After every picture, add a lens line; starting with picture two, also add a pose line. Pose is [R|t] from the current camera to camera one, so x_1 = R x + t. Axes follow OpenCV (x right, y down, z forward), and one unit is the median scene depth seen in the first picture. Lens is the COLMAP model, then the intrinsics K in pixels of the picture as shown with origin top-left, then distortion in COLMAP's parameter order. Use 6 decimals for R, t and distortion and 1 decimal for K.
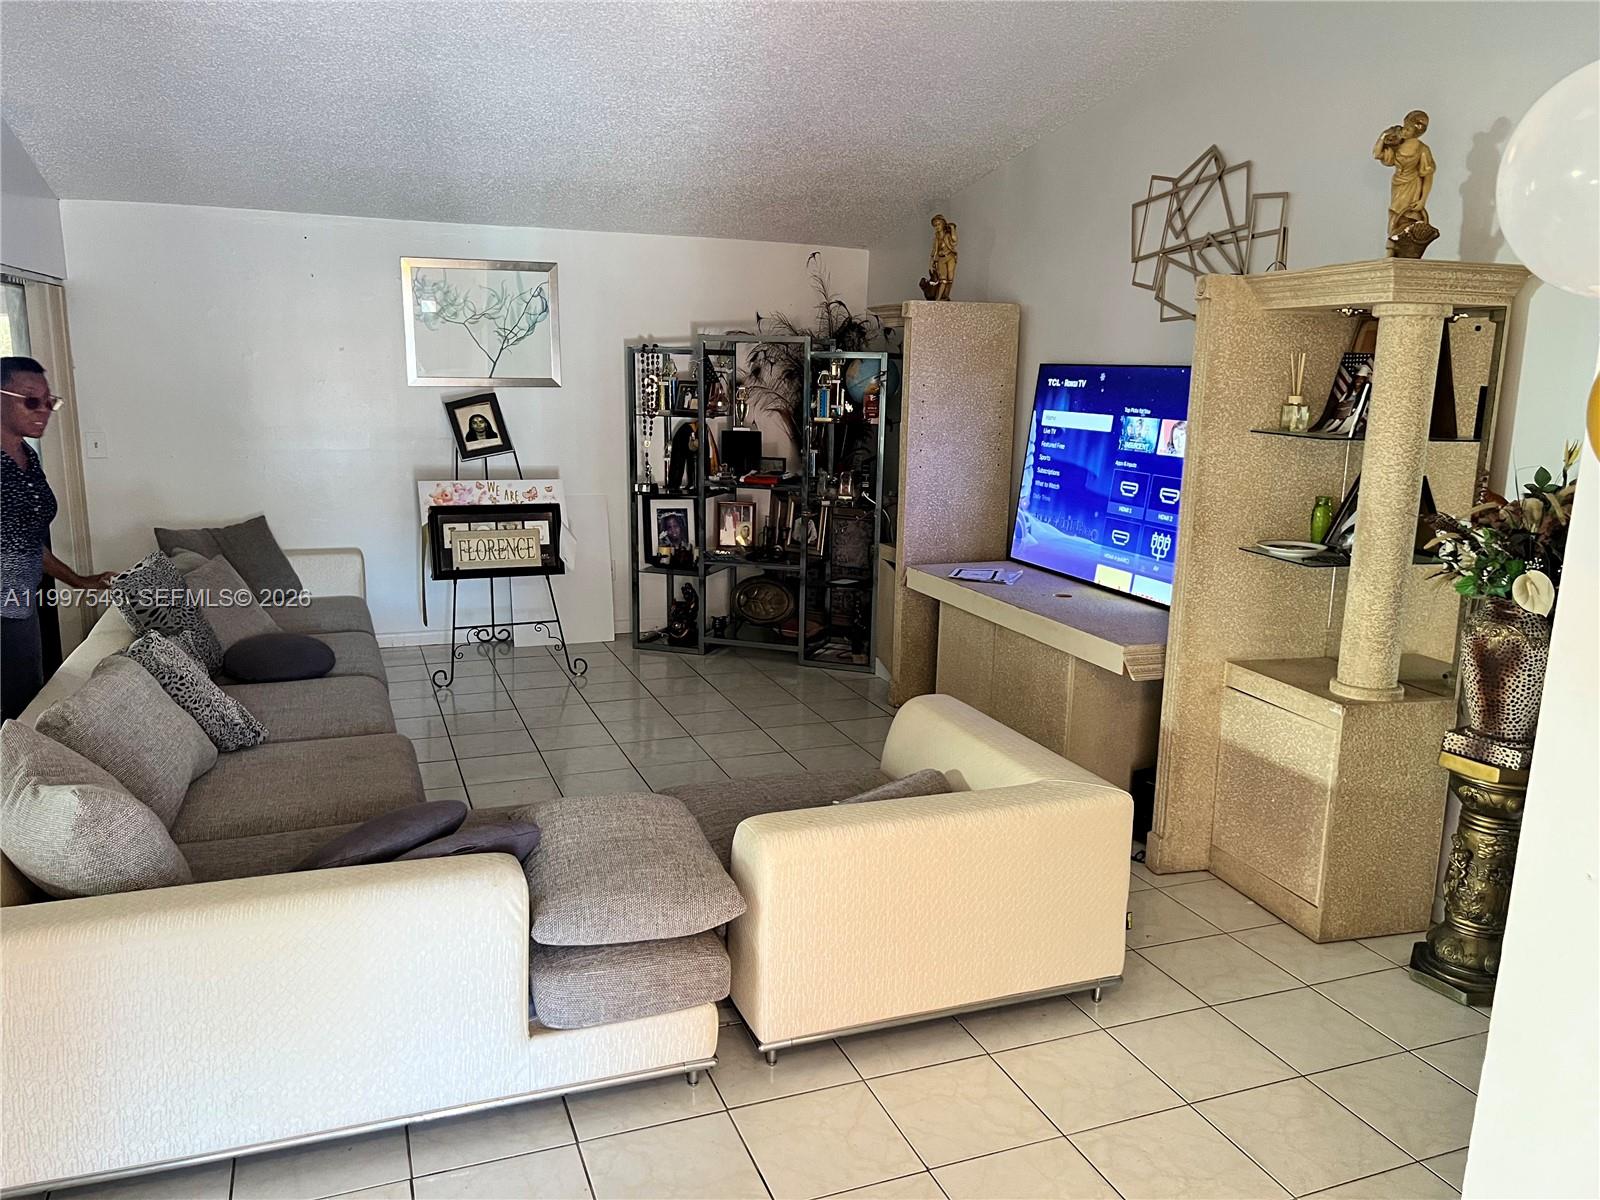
lens RADIAL K [[1231.5, 0, 824.6], [0, 1231.5, 601.7], [0, 0, 1]] dist [0.169835, -0.221359]
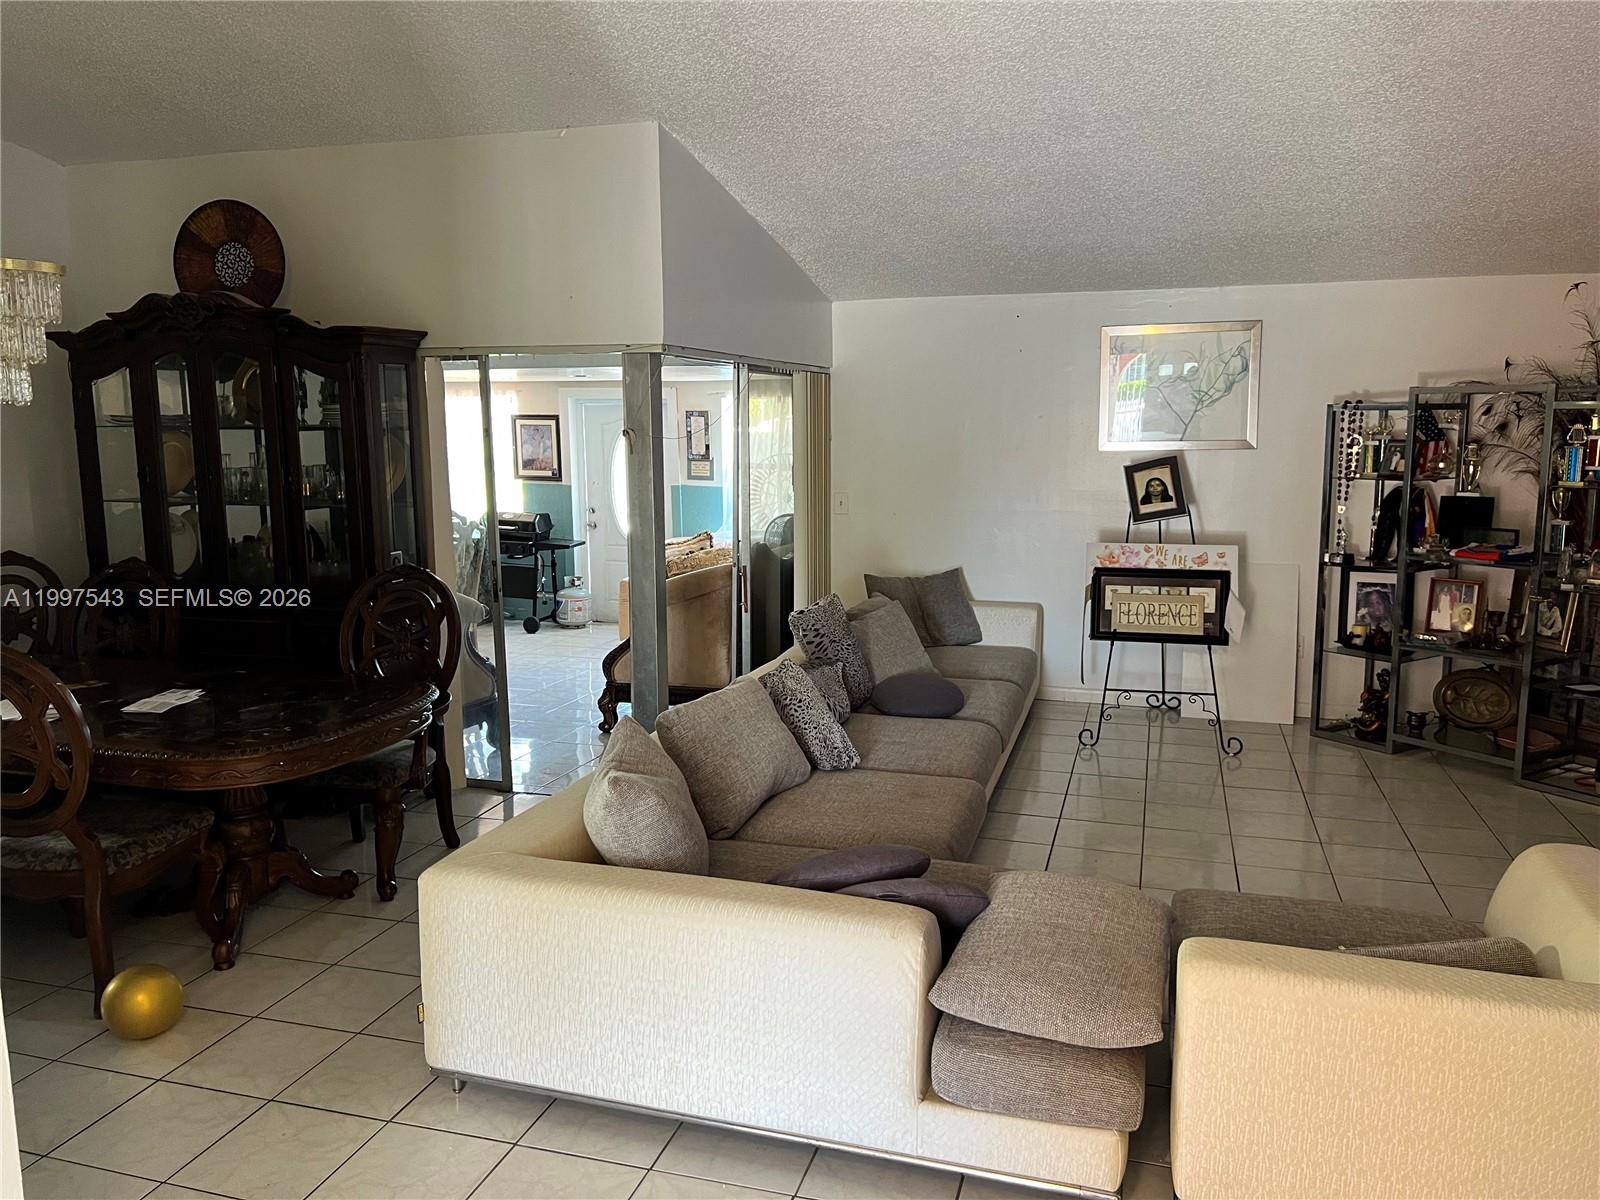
lens RADIAL K [[1231.6, 0, 798.8], [0, 1231.6, 601.5], [0, 0, 1]] dist [0.086180, -0.098032]
pose [[0.785760, 0.070314, -0.614522, 0.111511], [-0.100640, 0.994812, -0.014857, -0.008866], [0.610290, 0.073520, 0.788759, 0.056610]]
